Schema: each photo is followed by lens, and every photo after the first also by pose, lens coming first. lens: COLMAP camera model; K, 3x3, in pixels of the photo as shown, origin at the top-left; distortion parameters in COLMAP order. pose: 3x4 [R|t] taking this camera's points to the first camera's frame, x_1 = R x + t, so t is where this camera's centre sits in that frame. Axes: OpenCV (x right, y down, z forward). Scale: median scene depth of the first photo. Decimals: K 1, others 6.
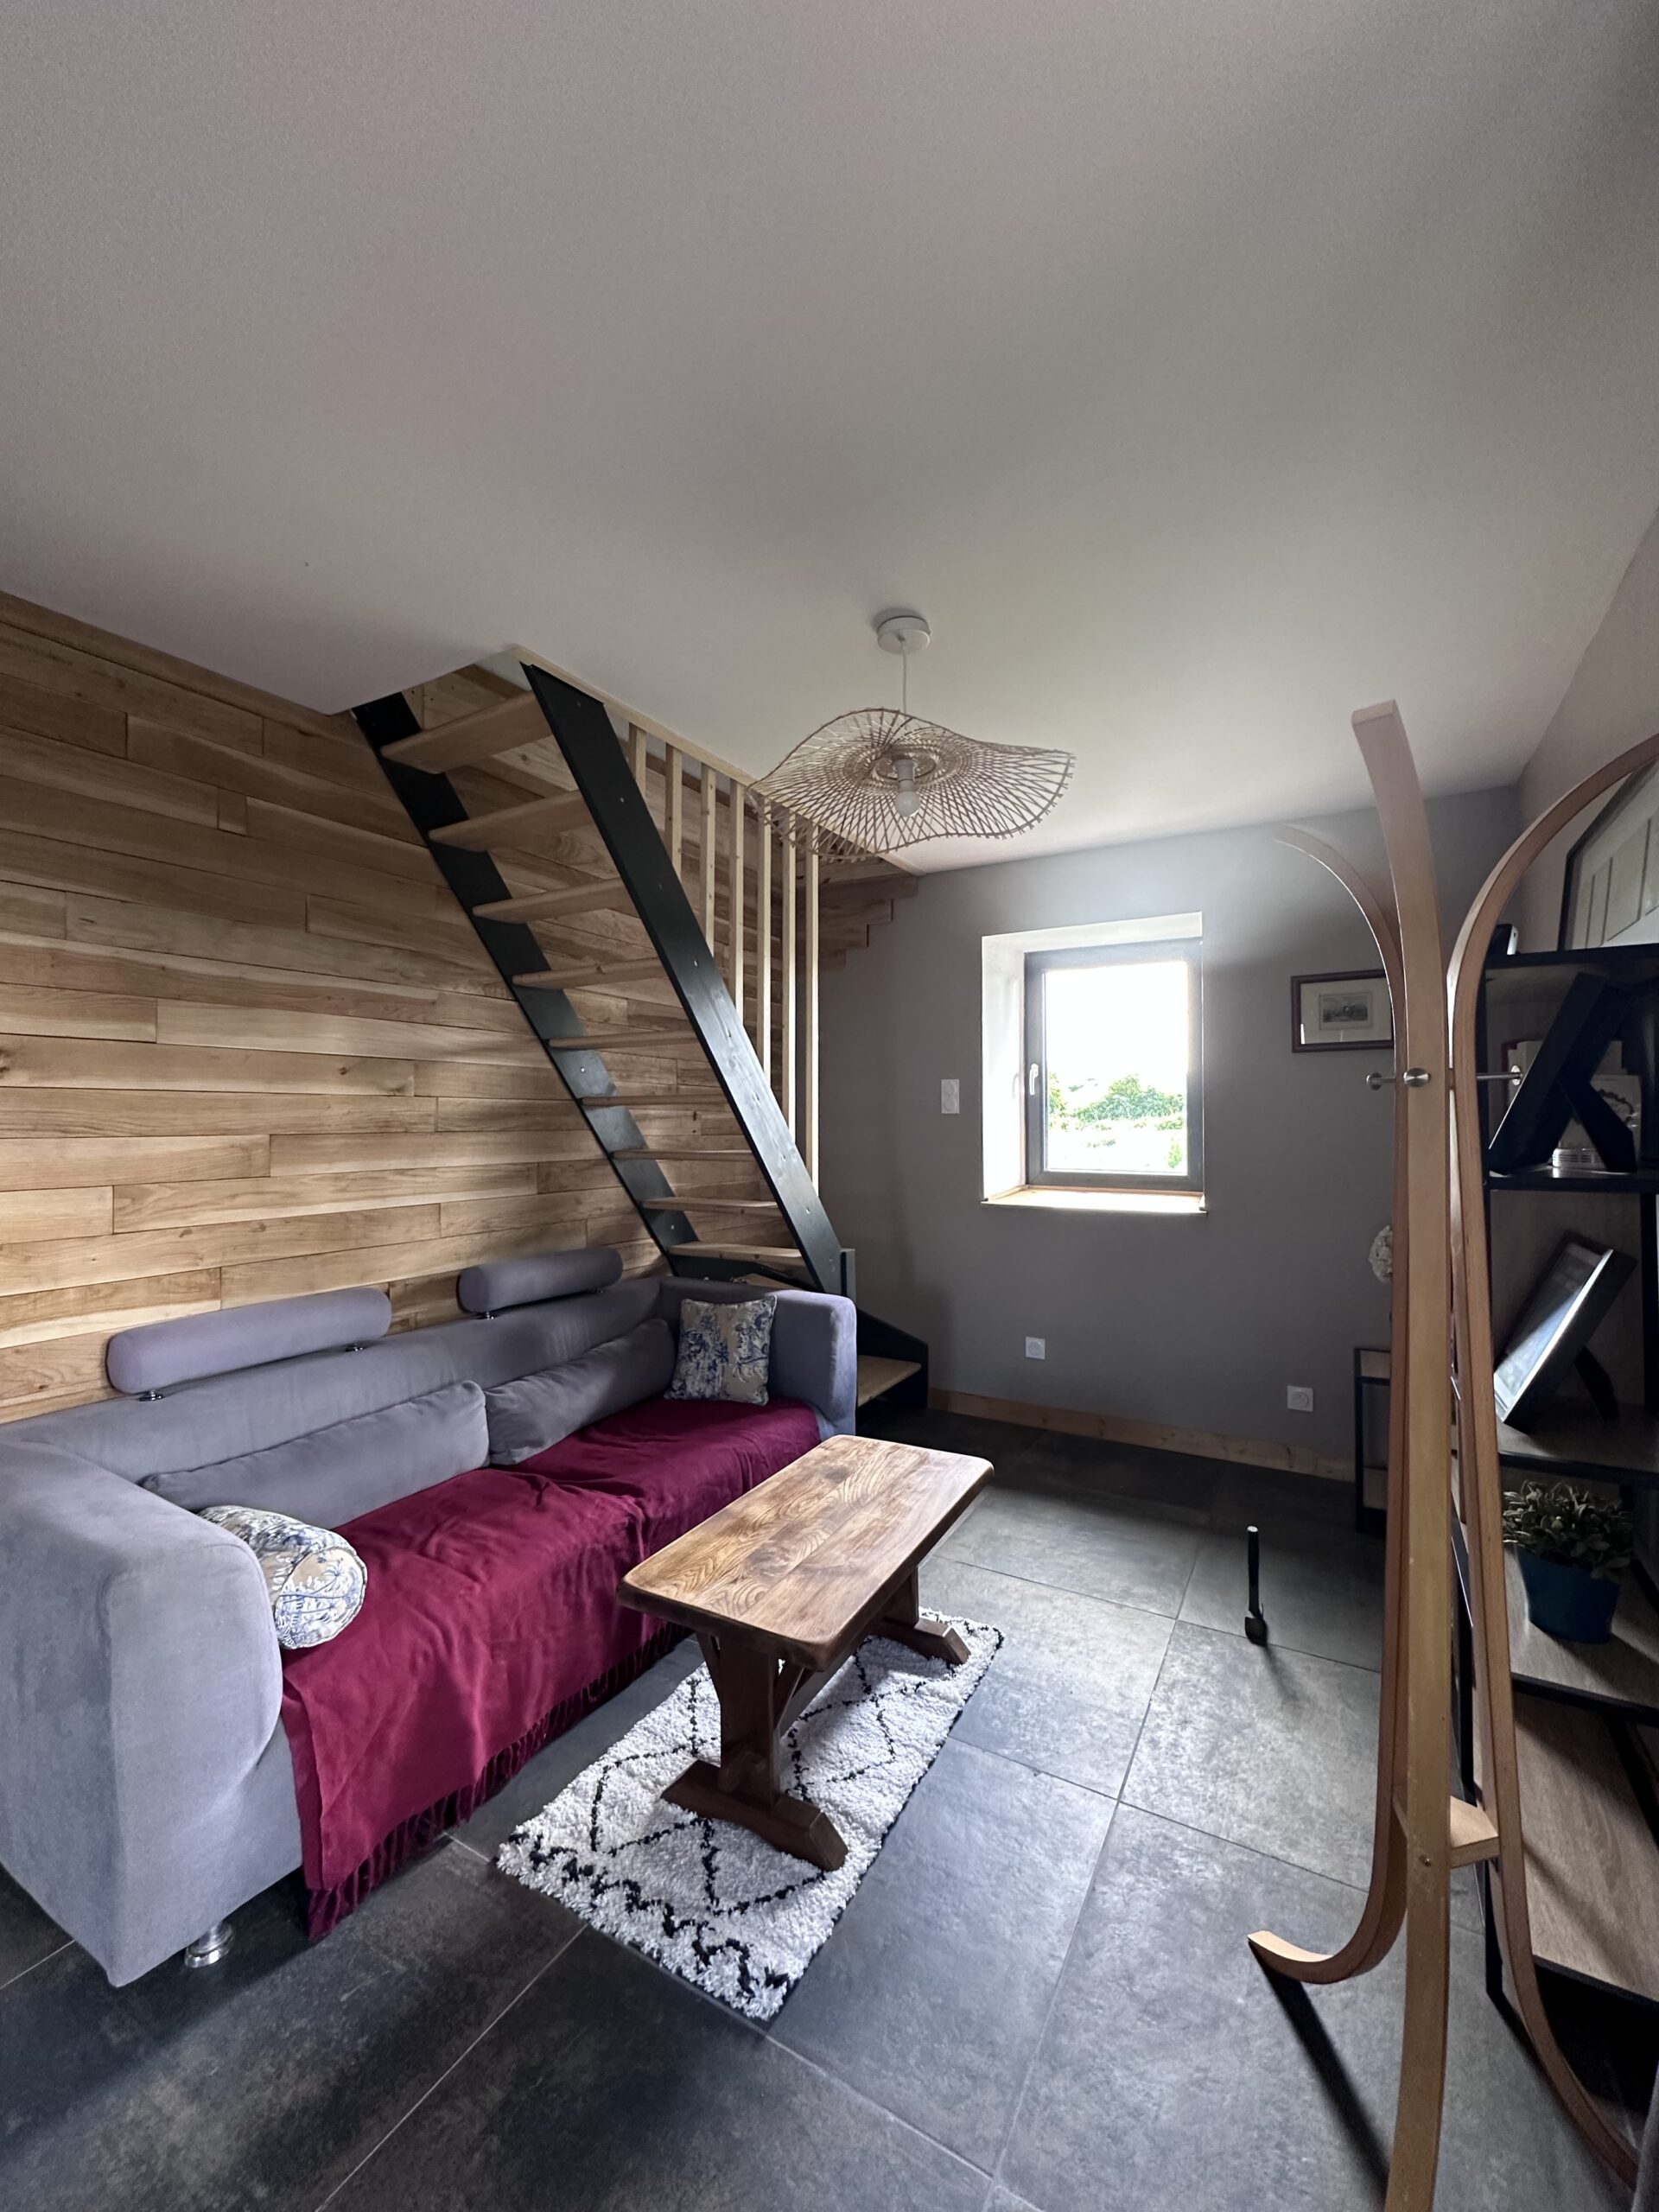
lens RADIAL K [[889.0, 0, 825.0], [0, 889.0, 1103.1], [0, 0, 1]] dist [-0.009139, -0.000139]
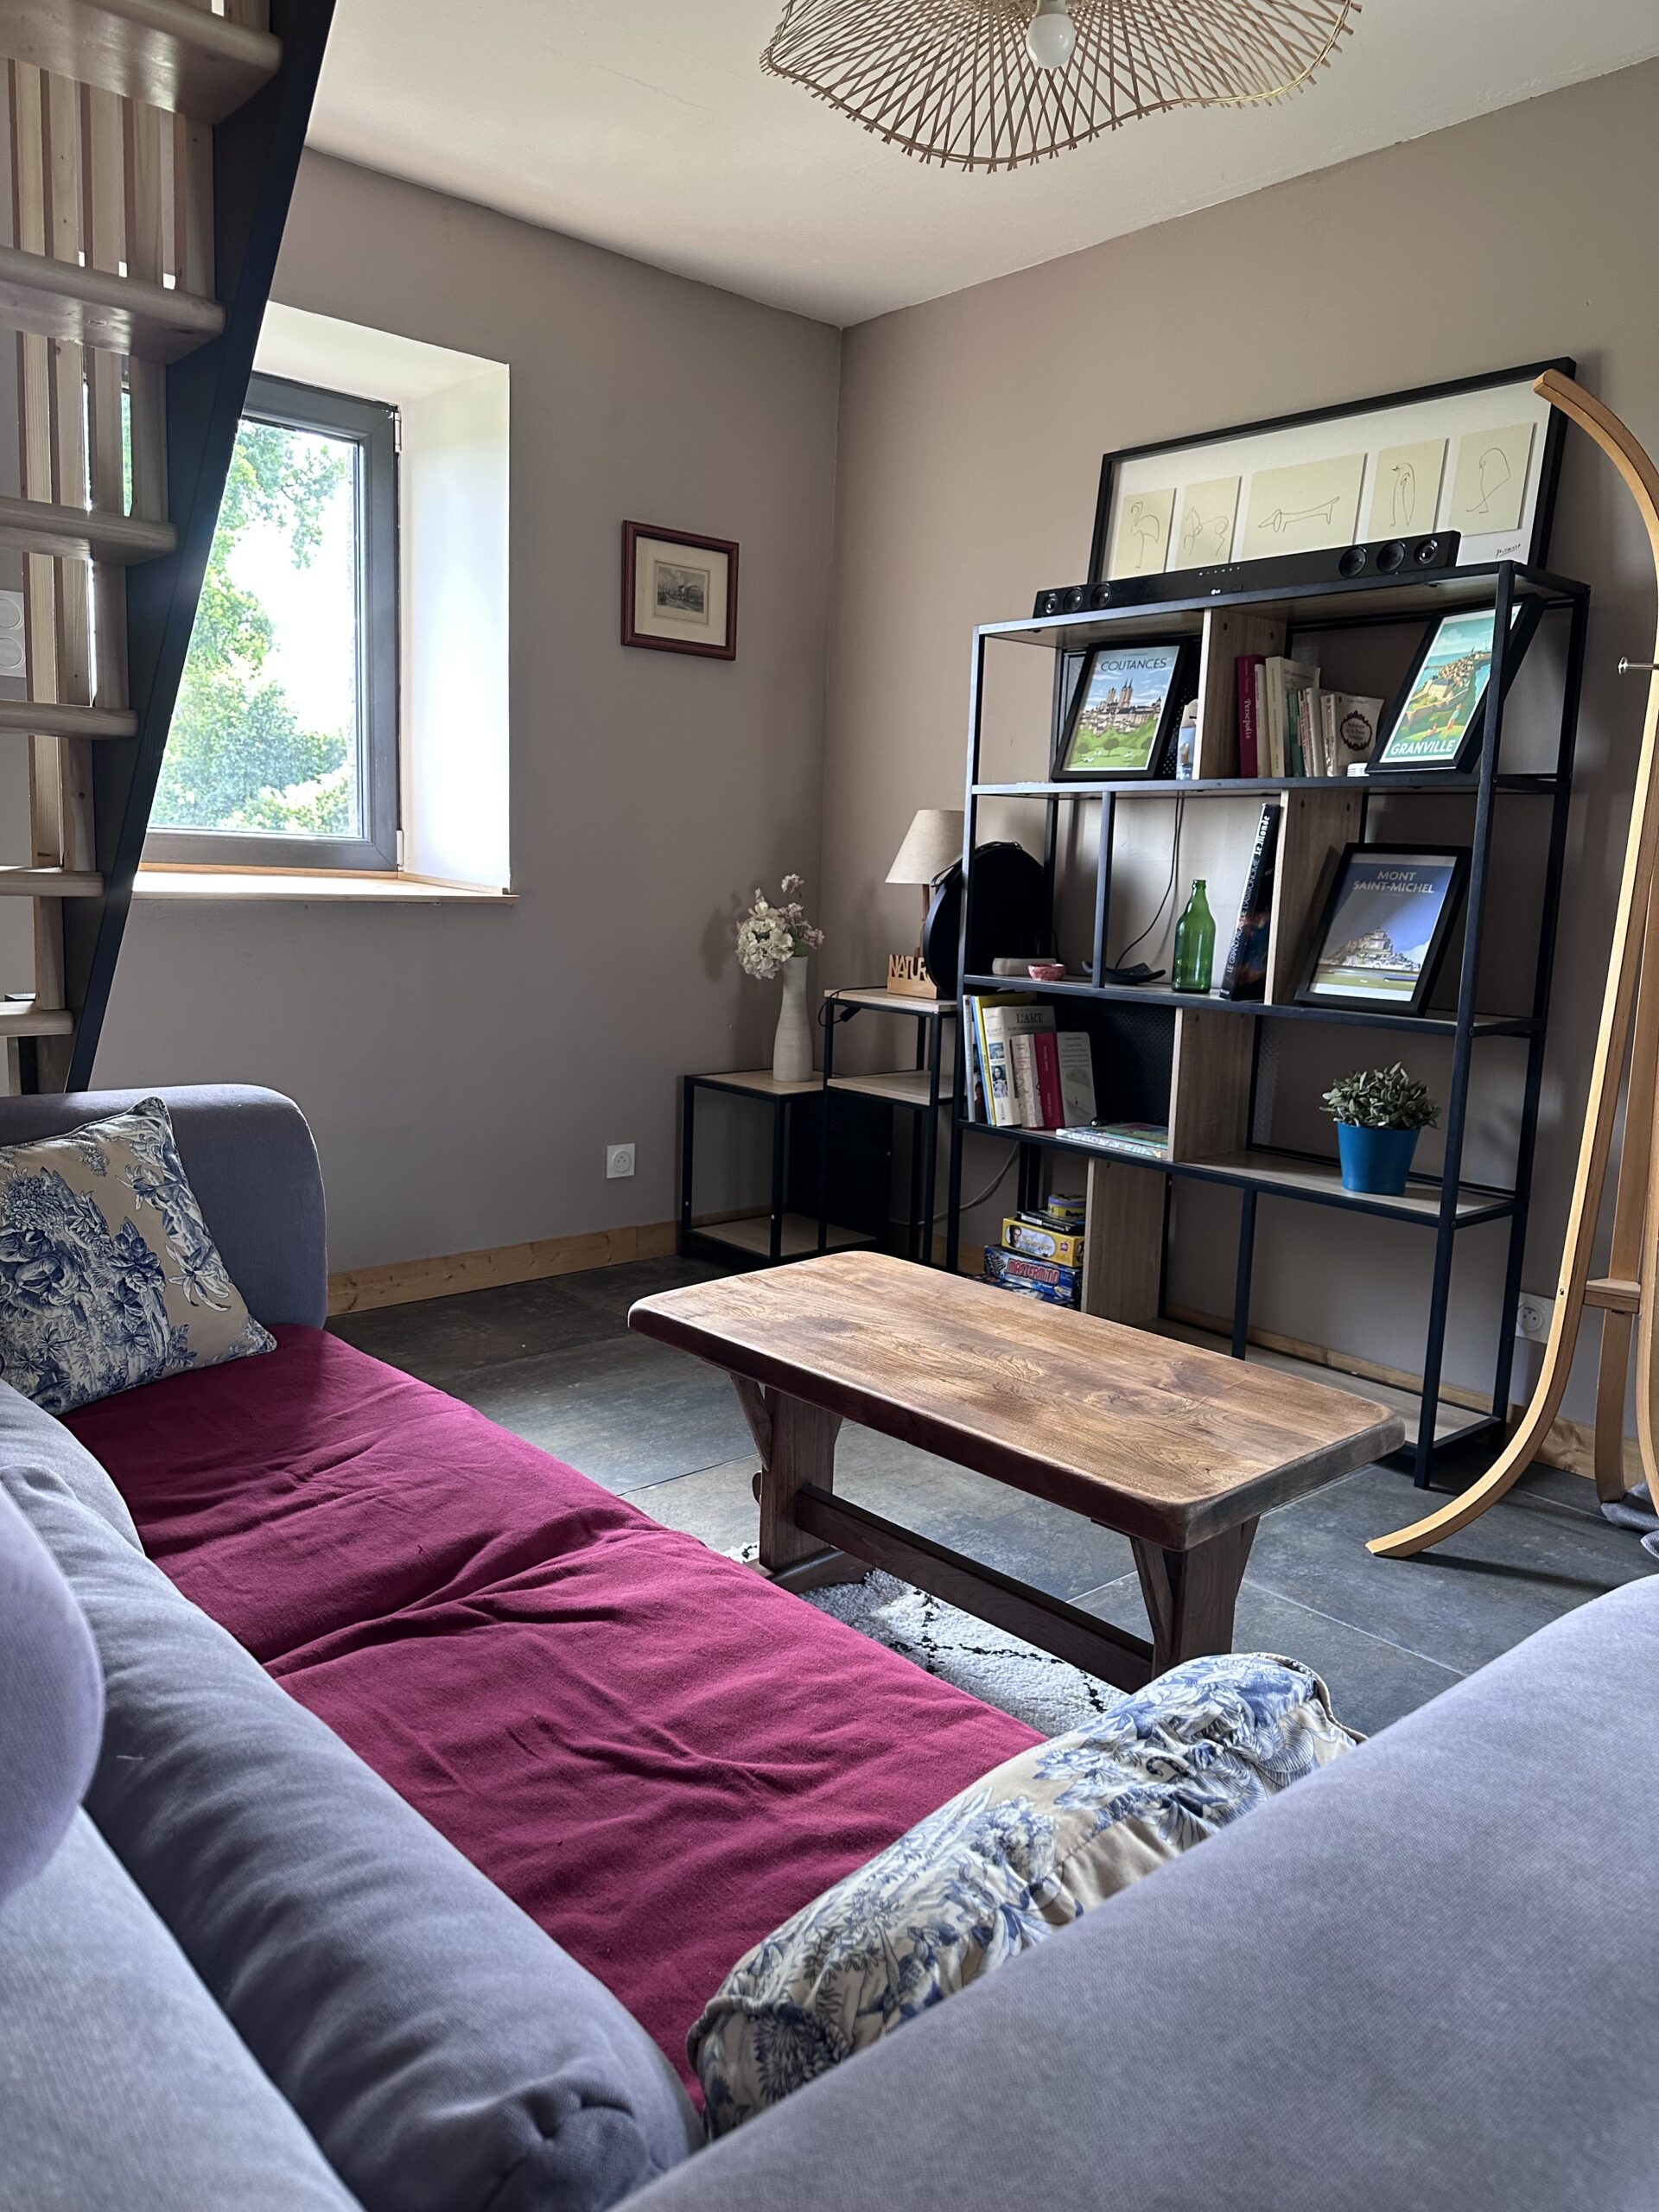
lens RADIAL K [[1560.6, 0, 825.9], [0, 1560.6, 1105.8], [0, 0, 1]] dist [0.057283, -0.090288]
pose [[0.302566, -0.131158, 0.944061, -0.788293], [-0.045514, 0.987369, 0.151762, 0.134248], [-0.952041, -0.088886, 0.292774, 0.679153]]
